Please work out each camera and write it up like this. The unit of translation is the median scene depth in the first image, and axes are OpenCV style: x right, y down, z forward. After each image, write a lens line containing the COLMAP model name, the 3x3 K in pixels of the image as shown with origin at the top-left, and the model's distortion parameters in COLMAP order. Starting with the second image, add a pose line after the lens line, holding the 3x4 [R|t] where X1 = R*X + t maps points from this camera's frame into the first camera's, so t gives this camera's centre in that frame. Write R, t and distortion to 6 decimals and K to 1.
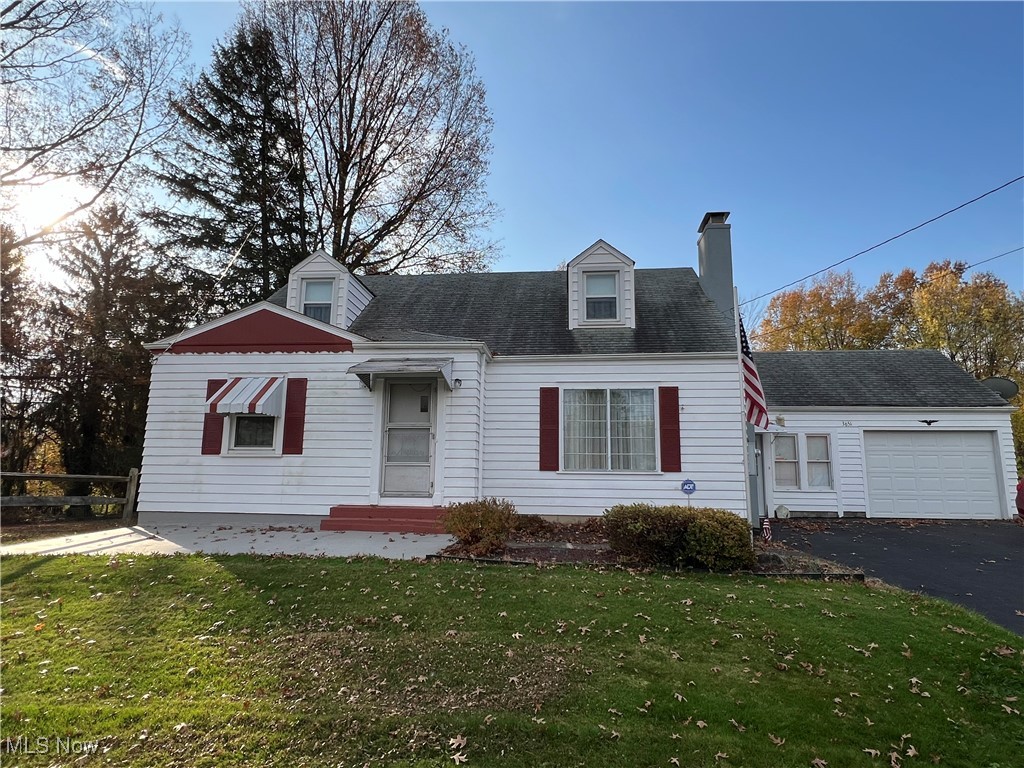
lens RADIAL K [[601.0, 0, 511.0], [0, 601.0, 385.7], [0, 0, 1]] dist [-0.014941, 0.010421]
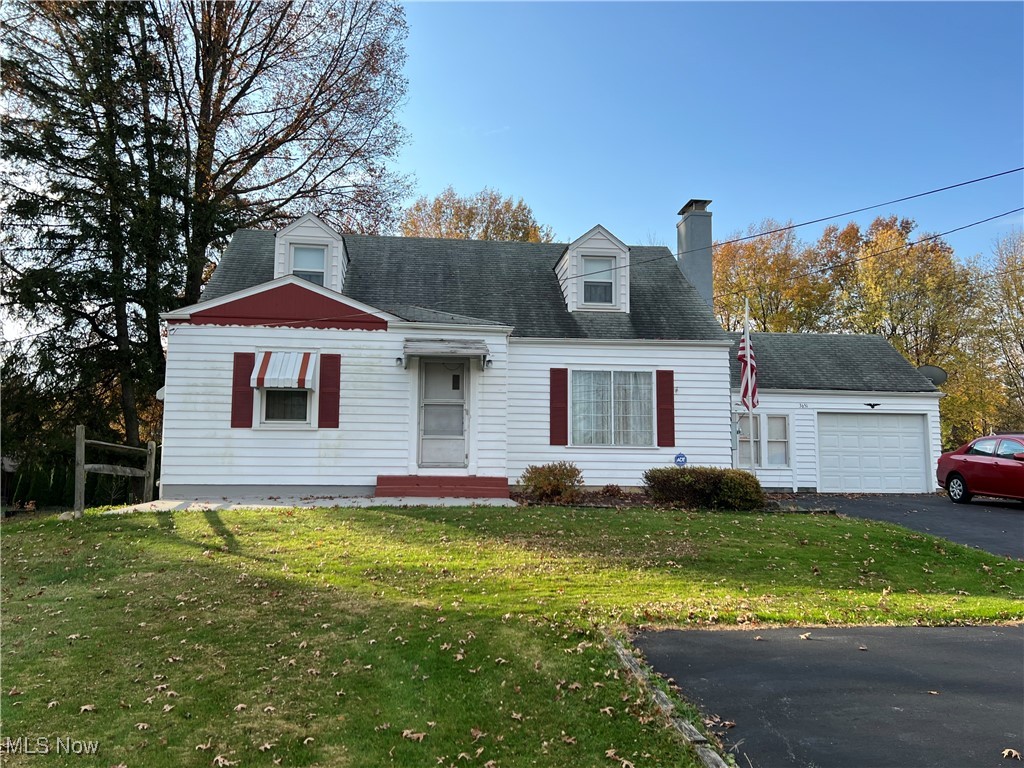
lens RADIAL K [[832.3, 0, 510.7], [0, 832.3, 387.1], [0, 0, 1]] dist [0.027586, -0.036816]
pose [[0.977811, 0.019105, 0.208618, -0.331294], [-0.029597, 0.998443, 0.047288, -0.031238], [-0.207389, -0.052413, 0.976853, -0.436534]]
